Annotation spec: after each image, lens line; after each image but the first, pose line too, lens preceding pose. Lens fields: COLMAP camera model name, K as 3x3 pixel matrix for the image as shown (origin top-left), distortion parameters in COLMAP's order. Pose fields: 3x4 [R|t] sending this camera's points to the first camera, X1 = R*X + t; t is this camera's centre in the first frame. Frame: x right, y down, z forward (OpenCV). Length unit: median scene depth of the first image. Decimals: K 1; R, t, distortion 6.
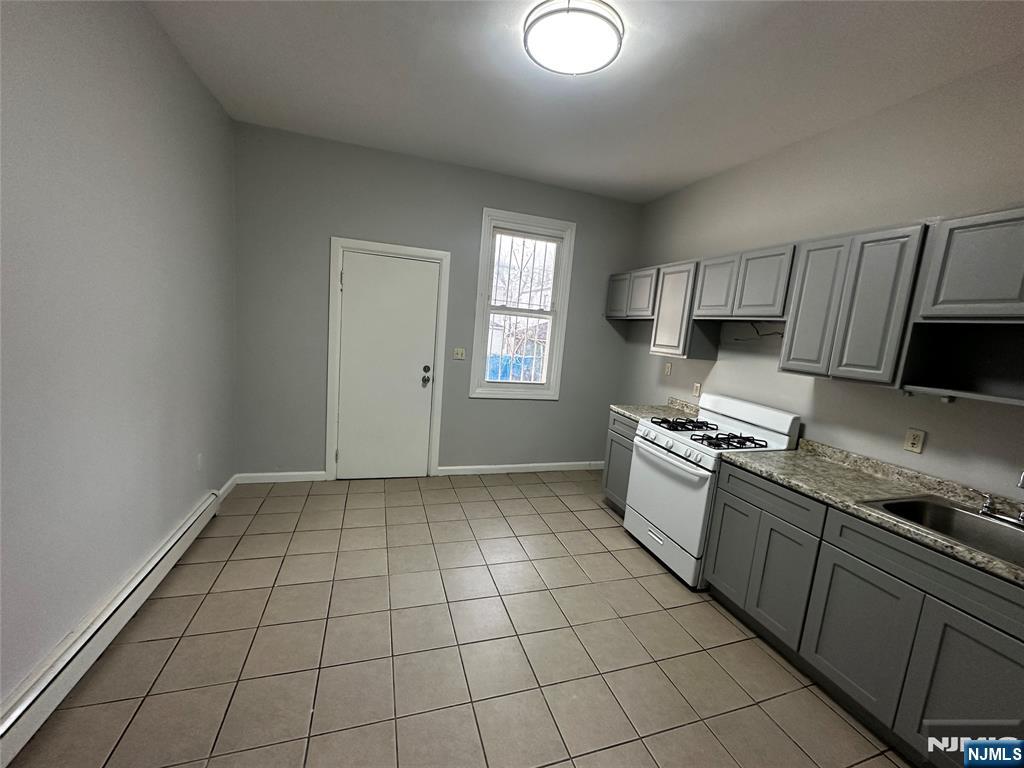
lens RADIAL K [[406.6, 0, 510.5], [0, 406.6, 382.5], [0, 0, 1]] dist [-0.001969, 0.000063]
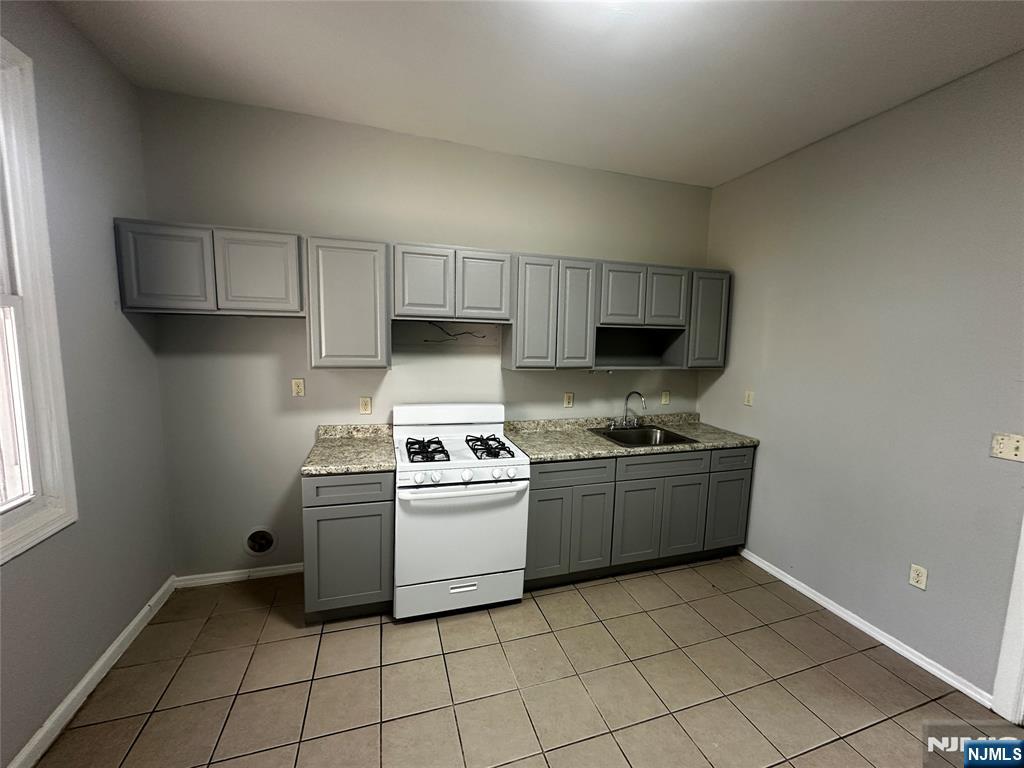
lens RADIAL K [[406.6, 0, 509.7], [0, 406.6, 383.9], [0, 0, 1]] dist [-0.001969, 0.000063]
pose [[0.006005, -0.197652, 0.980254, -0.424375], [0.114078, 0.974007, 0.195694, -0.201966], [-0.993454, 0.110650, 0.028397, 0.956472]]
